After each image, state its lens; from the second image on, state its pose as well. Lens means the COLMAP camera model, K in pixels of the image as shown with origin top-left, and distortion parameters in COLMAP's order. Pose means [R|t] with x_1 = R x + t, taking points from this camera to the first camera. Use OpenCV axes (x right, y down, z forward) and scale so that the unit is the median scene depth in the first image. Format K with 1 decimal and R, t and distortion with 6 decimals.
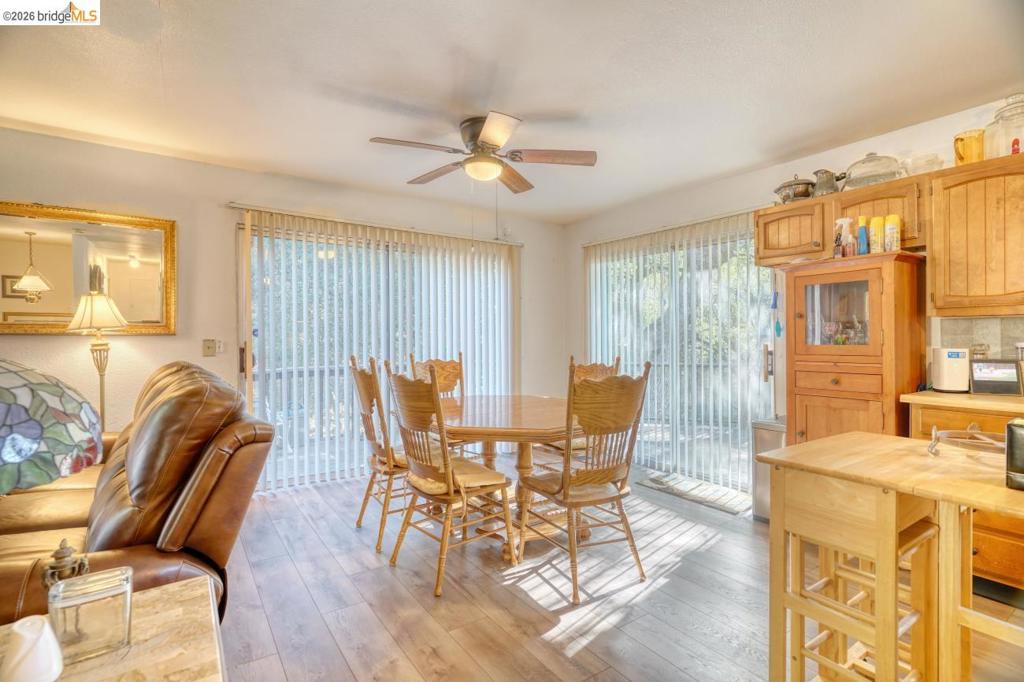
lens RADIAL K [[493.7, 0, 512.0], [0, 493.7, 341.0], [0, 0, 1]] dist [-0.003706, -0.000945]
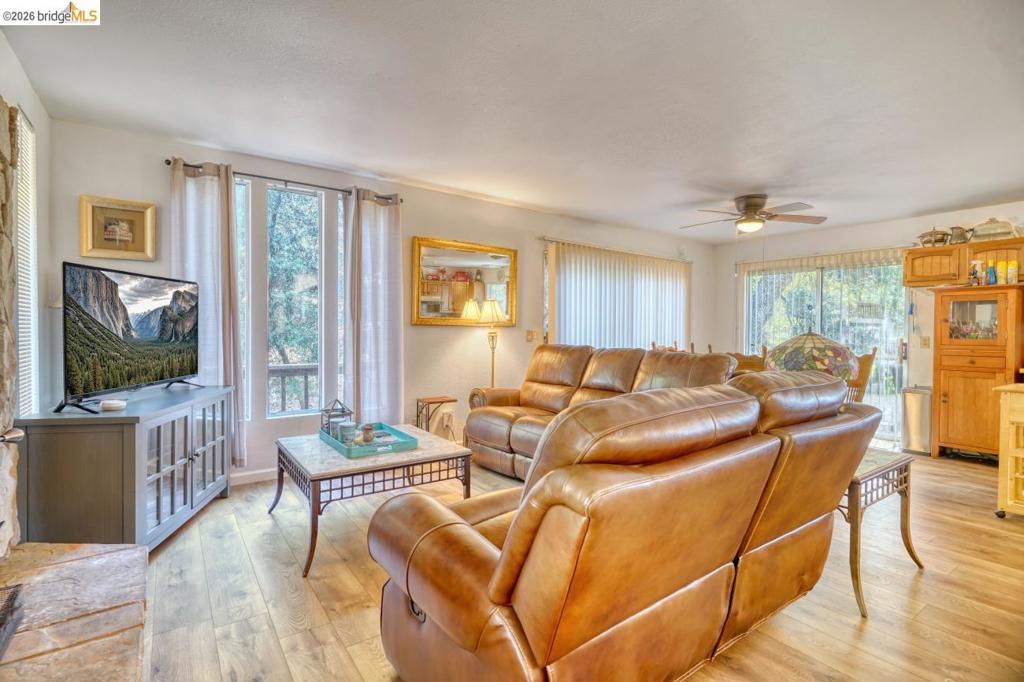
lens RADIAL K [[493.7, 0, 512.0], [0, 493.7, 341.0], [0, 0, 1]] dist [-0.003706, -0.000945]
pose [[0.999861, 0.013423, 0.009908, -0.865411], [-0.013568, 0.999800, 0.014723, 0.010951], [-0.009709, -0.014856, 0.999843, -0.599134]]
